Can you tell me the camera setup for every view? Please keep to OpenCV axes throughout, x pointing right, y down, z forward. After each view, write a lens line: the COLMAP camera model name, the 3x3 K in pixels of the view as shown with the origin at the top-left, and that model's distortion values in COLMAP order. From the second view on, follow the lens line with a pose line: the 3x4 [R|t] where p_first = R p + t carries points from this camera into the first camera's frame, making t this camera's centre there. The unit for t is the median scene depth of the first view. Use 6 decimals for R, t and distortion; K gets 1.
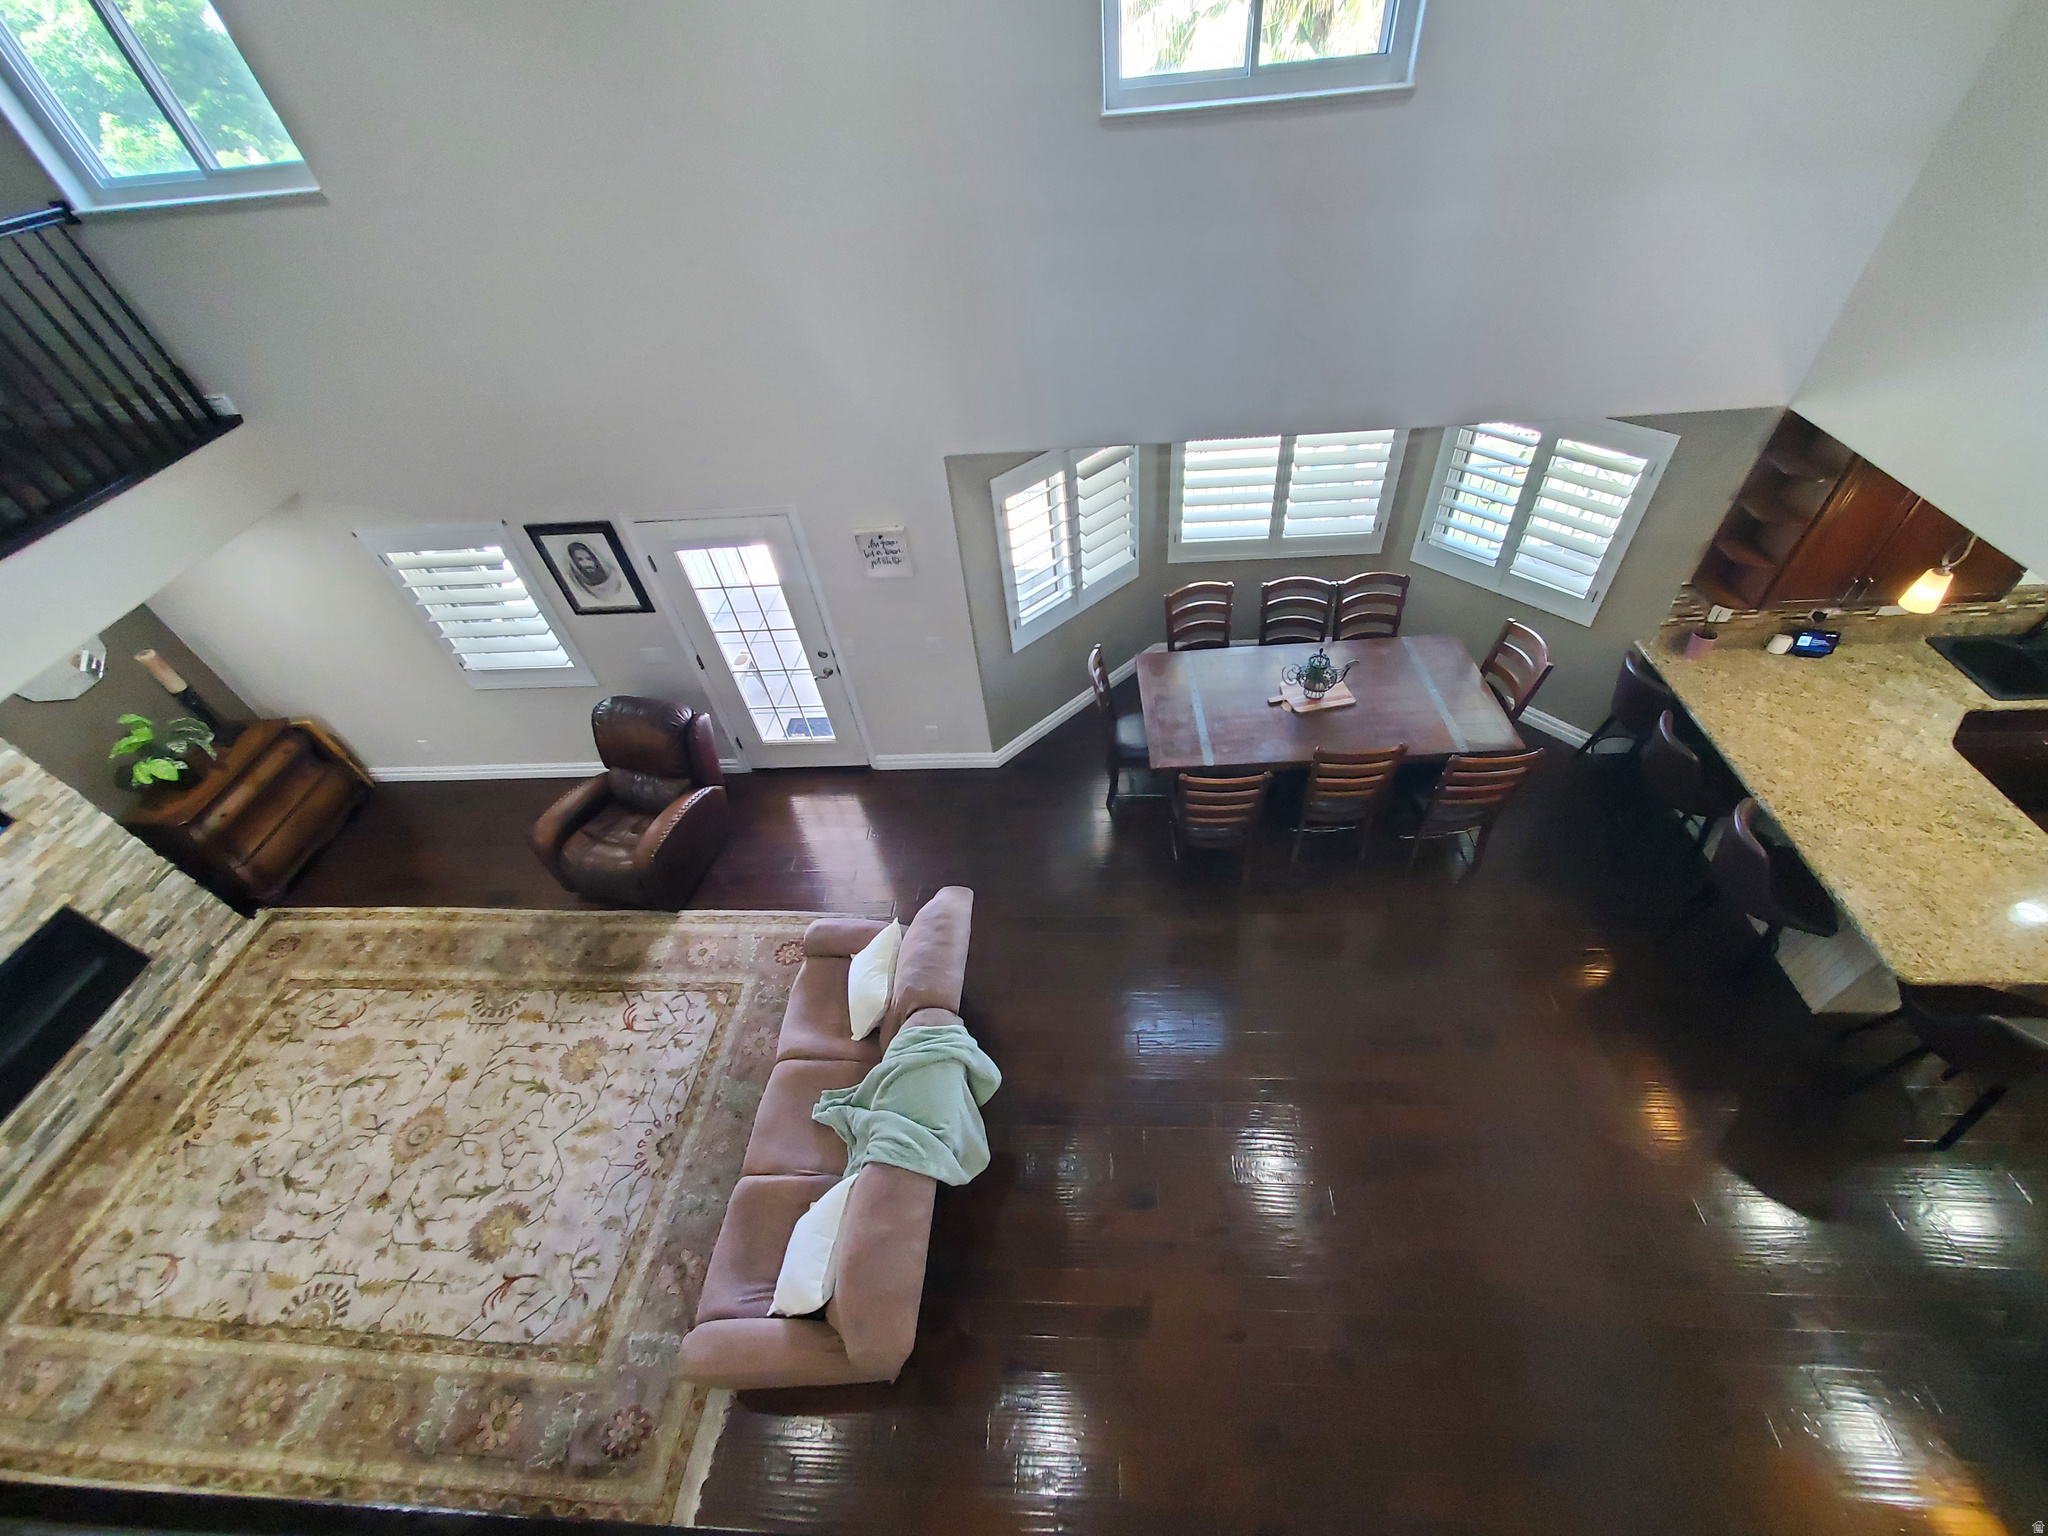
lens RADIAL K [[807.9, 0, 1035.5], [0, 807.9, 775.0], [0, 0, 1]] dist [0.002616, -0.000601]
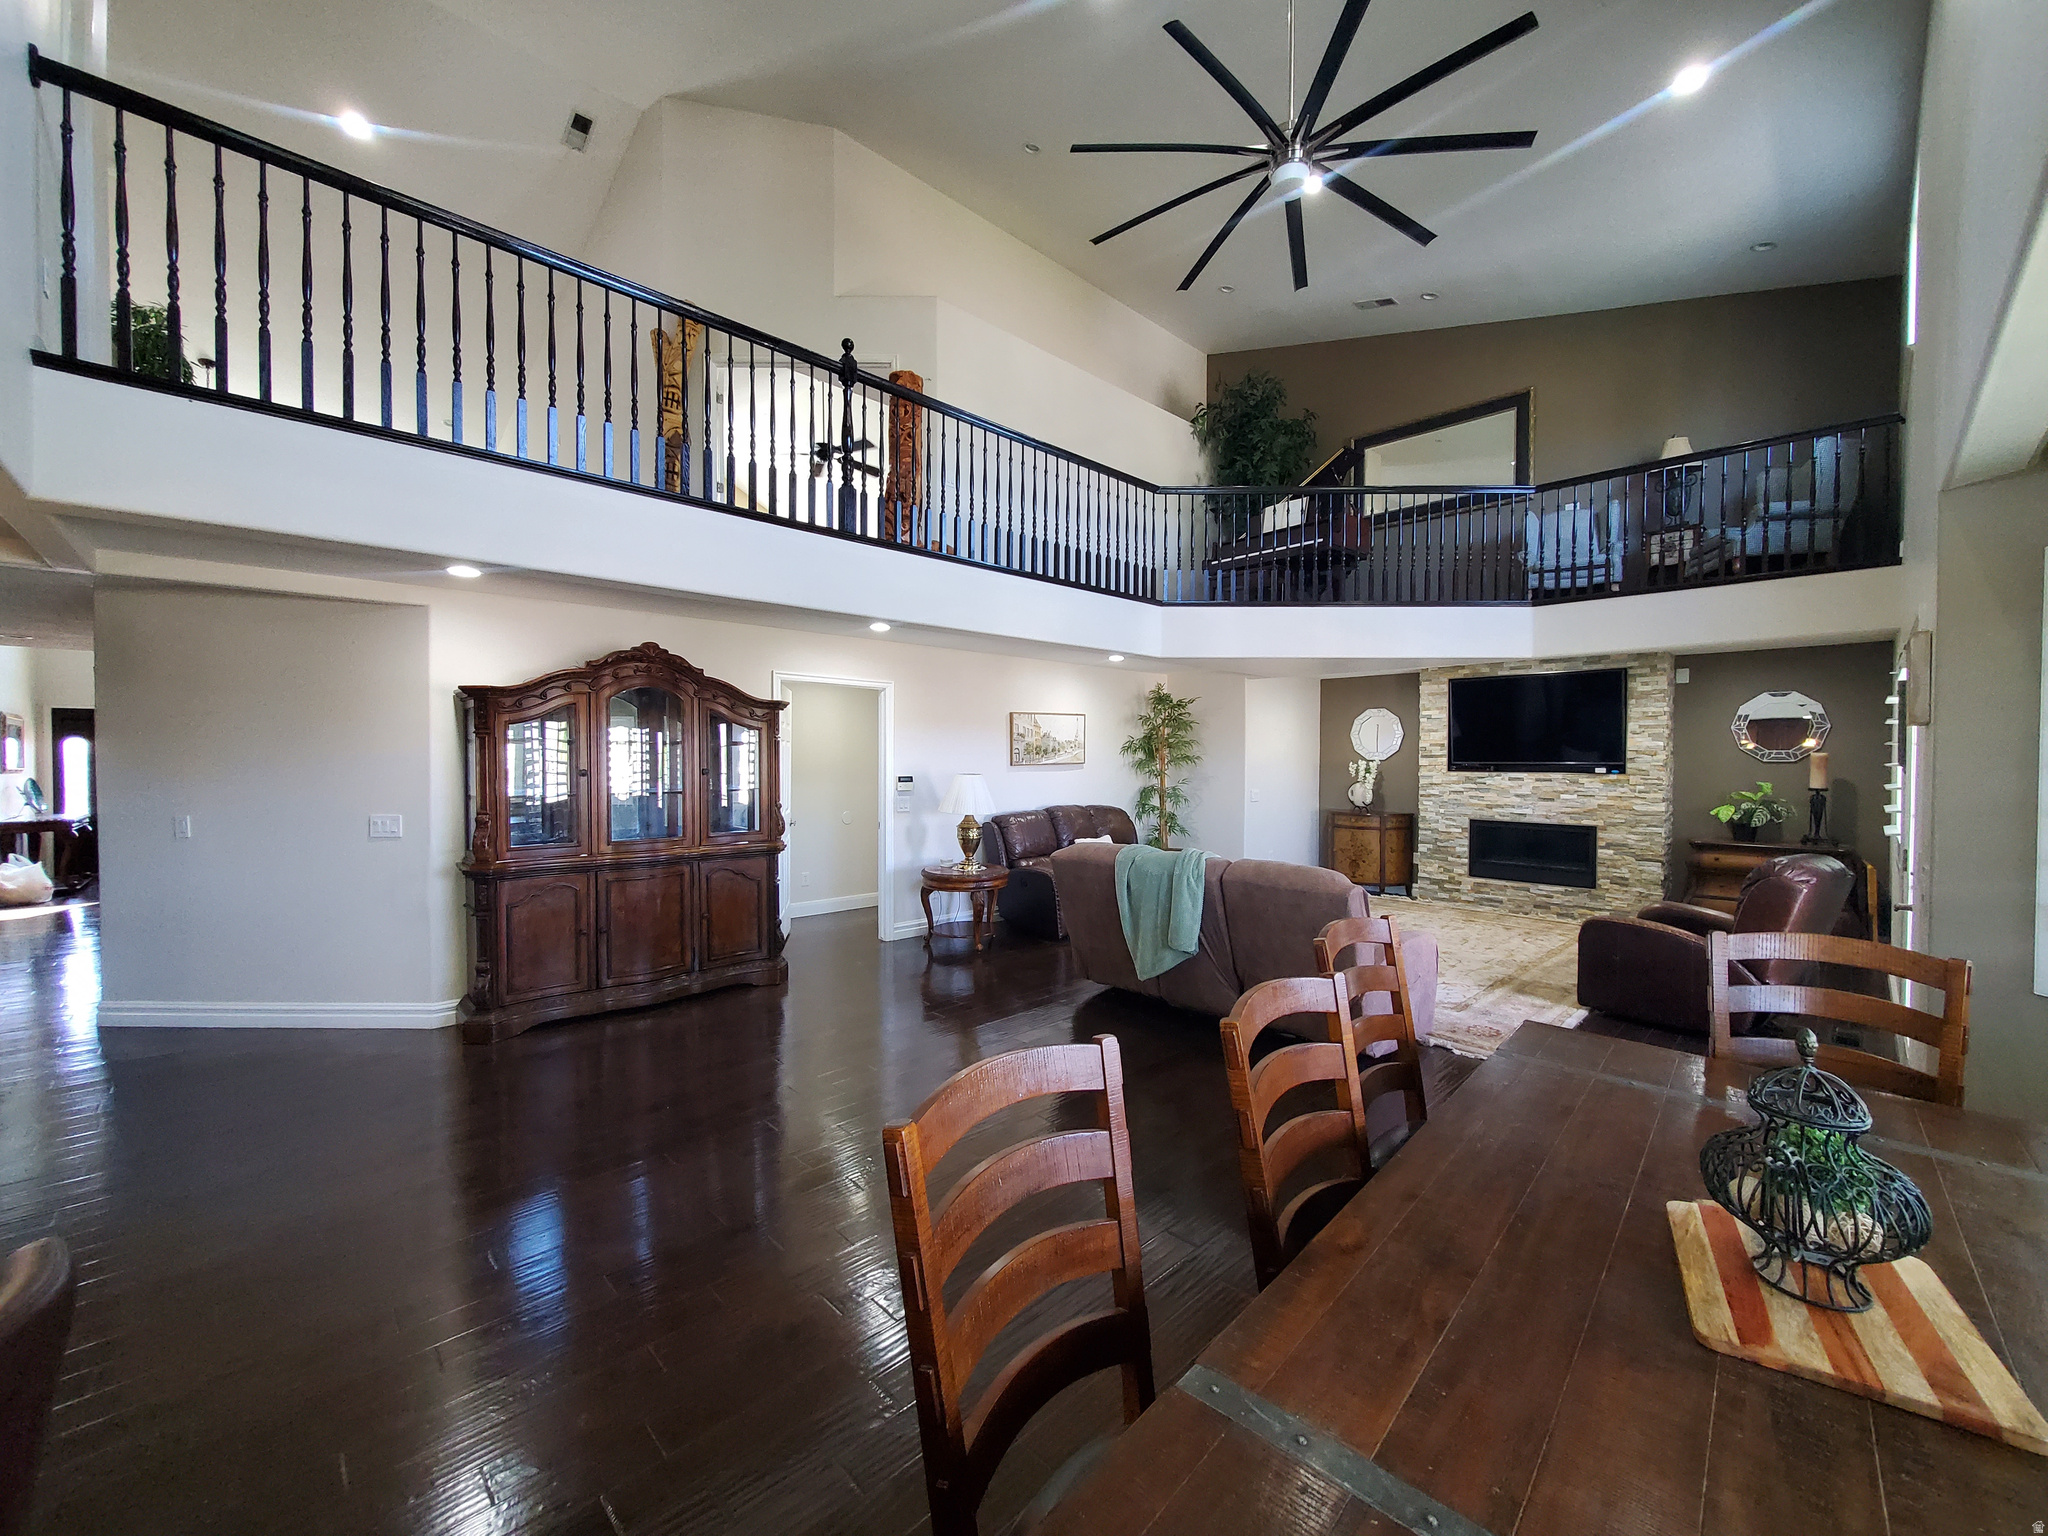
lens RADIAL K [[807.9, 0, 1038.5], [0, 807.9, 776.8], [0, 0, 1]] dist [0.002616, -0.000601]
pose [[-0.673320, 0.107878, -0.731438, 0.693688], [-0.484022, 0.683520, 0.546373, -0.238129], [0.558894, 0.721916, -0.408013, 0.912623]]
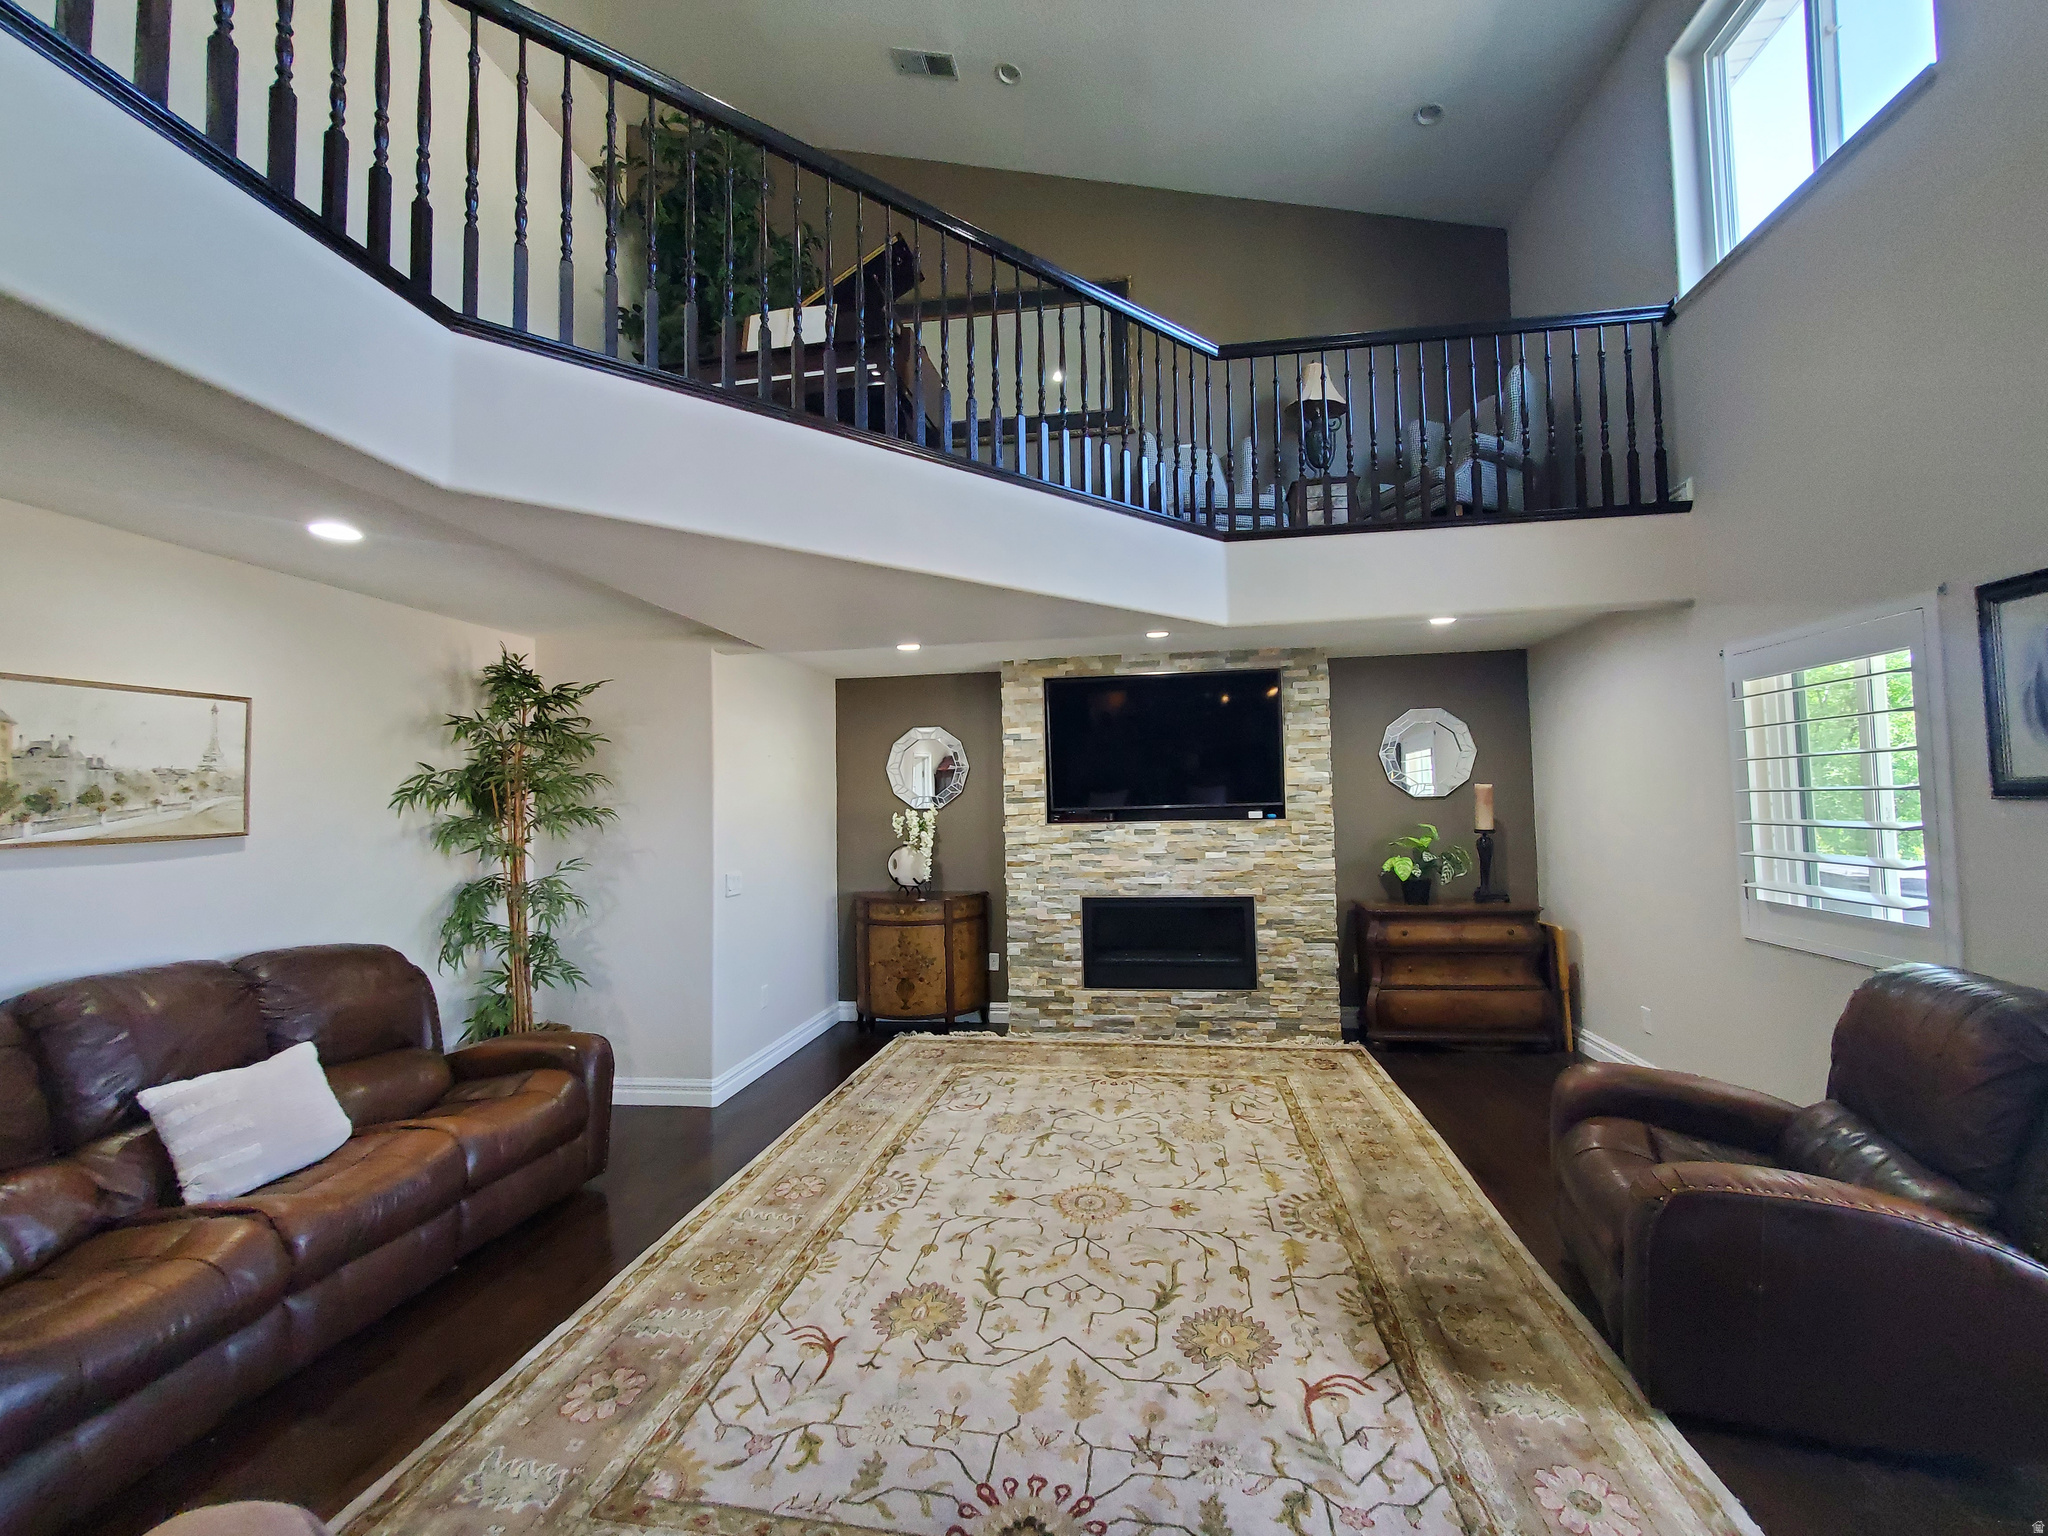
lens RADIAL K [[807.9, 0, 1044.6], [0, 807.9, 774.2], [0, 0, 1]] dist [0.002616, -0.000601]
pose [[-0.077001, 0.050622, -0.995745, -0.076166], [-0.688990, 0.719181, 0.089842, 0.131149], [0.720669, 0.692976, -0.020500, 0.661765]]
